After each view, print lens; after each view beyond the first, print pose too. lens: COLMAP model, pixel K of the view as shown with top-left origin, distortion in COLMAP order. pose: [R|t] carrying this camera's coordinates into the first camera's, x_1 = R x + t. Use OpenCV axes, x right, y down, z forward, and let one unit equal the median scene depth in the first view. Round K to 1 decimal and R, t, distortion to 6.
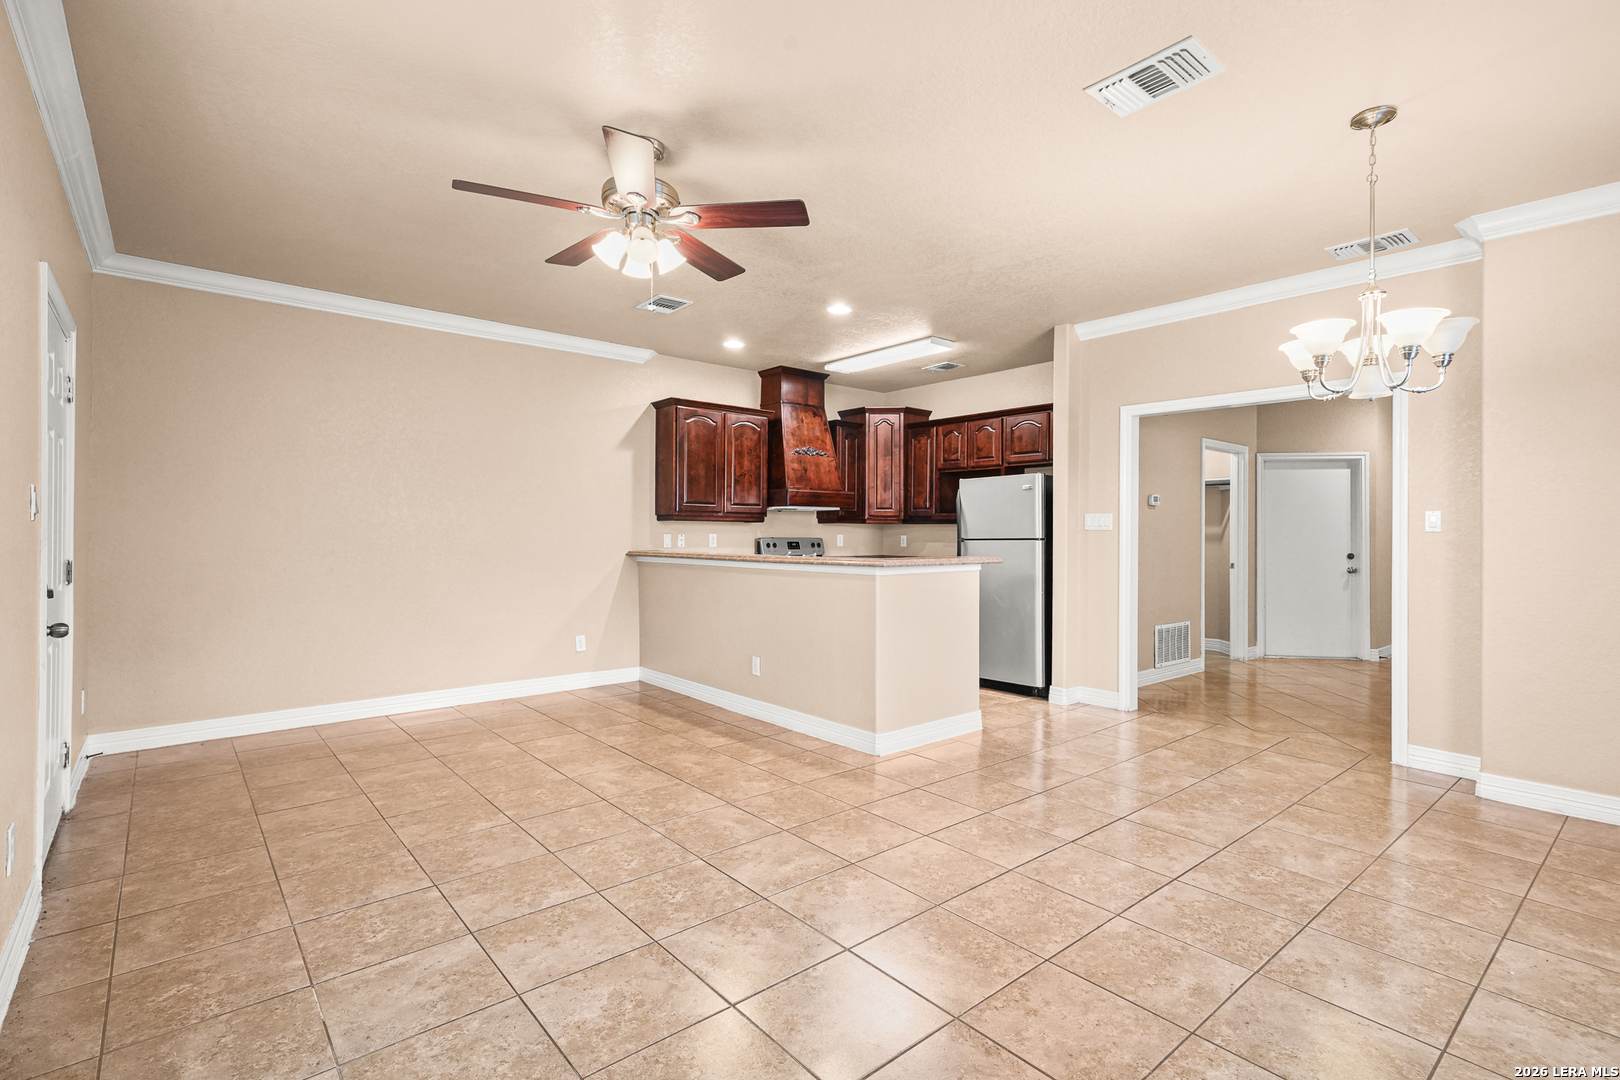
lens RADIAL K [[756.8, 0, 810.5], [0, 756.8, 533.6], [0, 0, 1]] dist [0.001011, 0.010511]
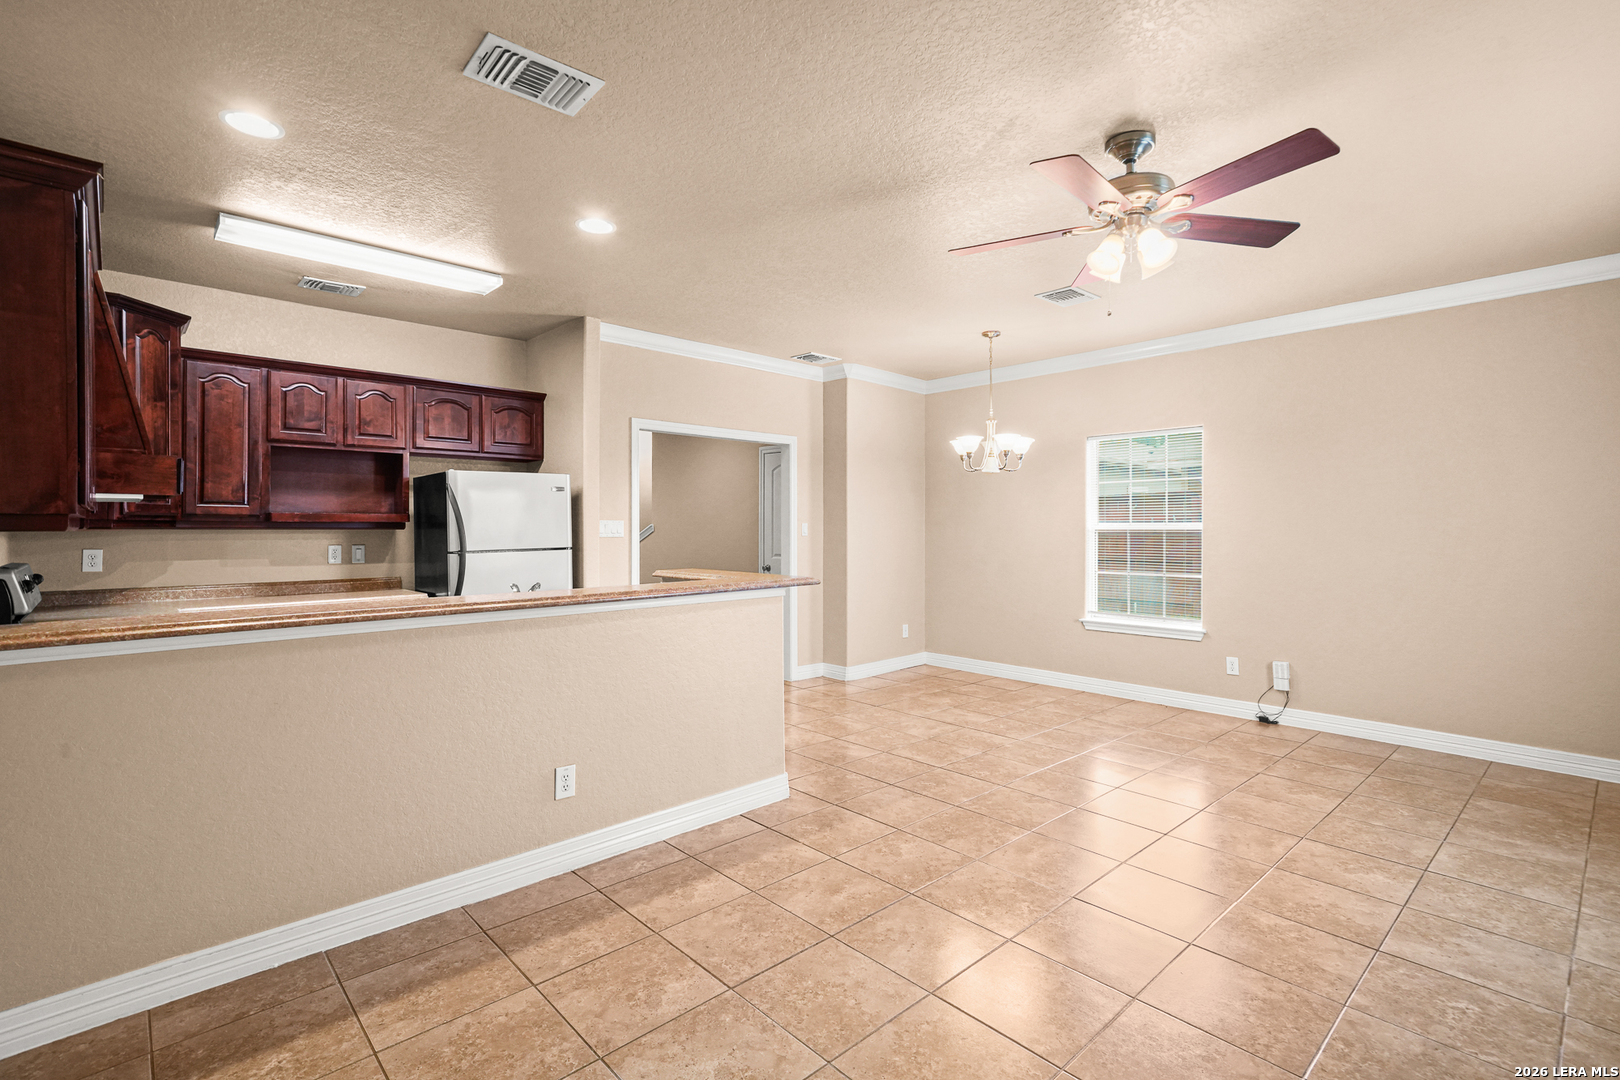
lens RADIAL K [[756.8, 0, 810.5], [0, 756.8, 533.6], [0, 0, 1]] dist [0.001011, 0.010511]
pose [[-0.043247, -0.017846, 0.998905, -1.170685], [-0.000954, 0.999841, 0.017822, -0.050565], [-0.999064, -0.000182, -0.043257, 1.473206]]
